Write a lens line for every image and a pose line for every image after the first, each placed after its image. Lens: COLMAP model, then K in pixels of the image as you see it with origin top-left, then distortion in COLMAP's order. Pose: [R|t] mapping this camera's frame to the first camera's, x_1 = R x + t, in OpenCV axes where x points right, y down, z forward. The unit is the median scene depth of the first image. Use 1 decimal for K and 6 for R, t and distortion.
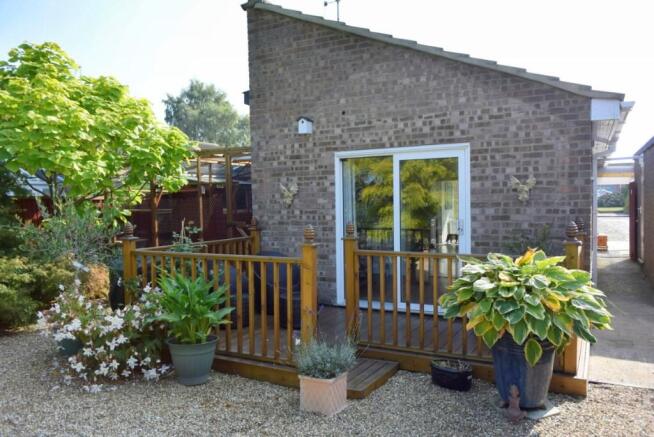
lens RADIAL K [[502.8, 0, 321.5], [0, 502.8, 215.6], [0, 0, 1]] dist [0.012996, -0.003100]
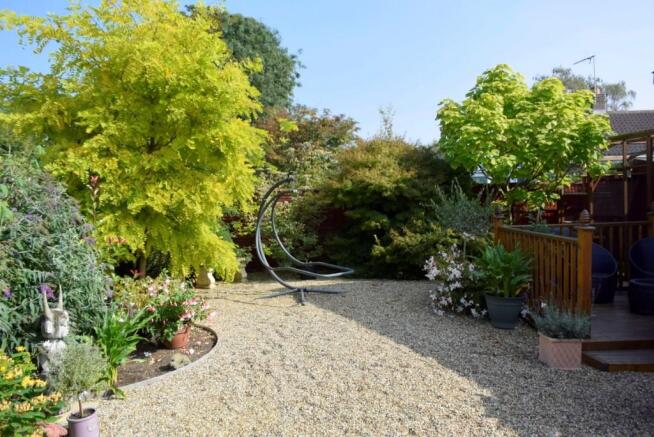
lens RADIAL K [[502.8, 0, 327.0], [0, 502.8, 223.8], [0, 0, 1]] dist [0.012996, -0.003100]
pose [[0.490637, 0.048435, -0.870017, 0.494512], [-0.001850, 0.998510, 0.054545, -0.007580], [0.871362, -0.025153, 0.489996, -0.030888]]
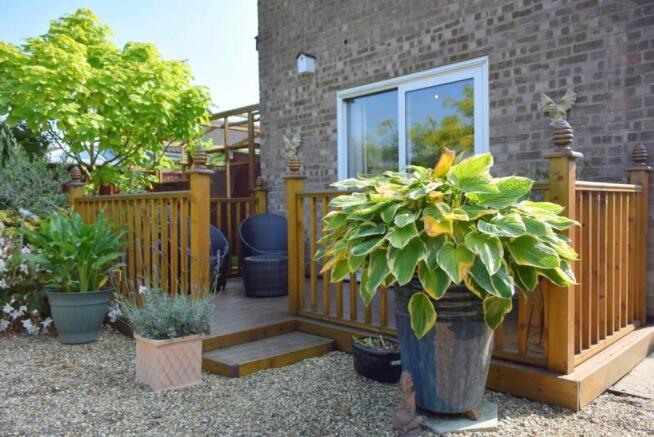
lens RADIAL K [[502.8, 0, 330.0], [0, 502.8, 215.6], [0, 0, 1]] dist [0.012996, -0.003100]
pose [[0.958313, 0.007534, -0.285620, 0.286018], [-0.010826, 0.999892, -0.009949, 0.096104], [0.285514, 0.012627, 0.958291, 0.240677]]
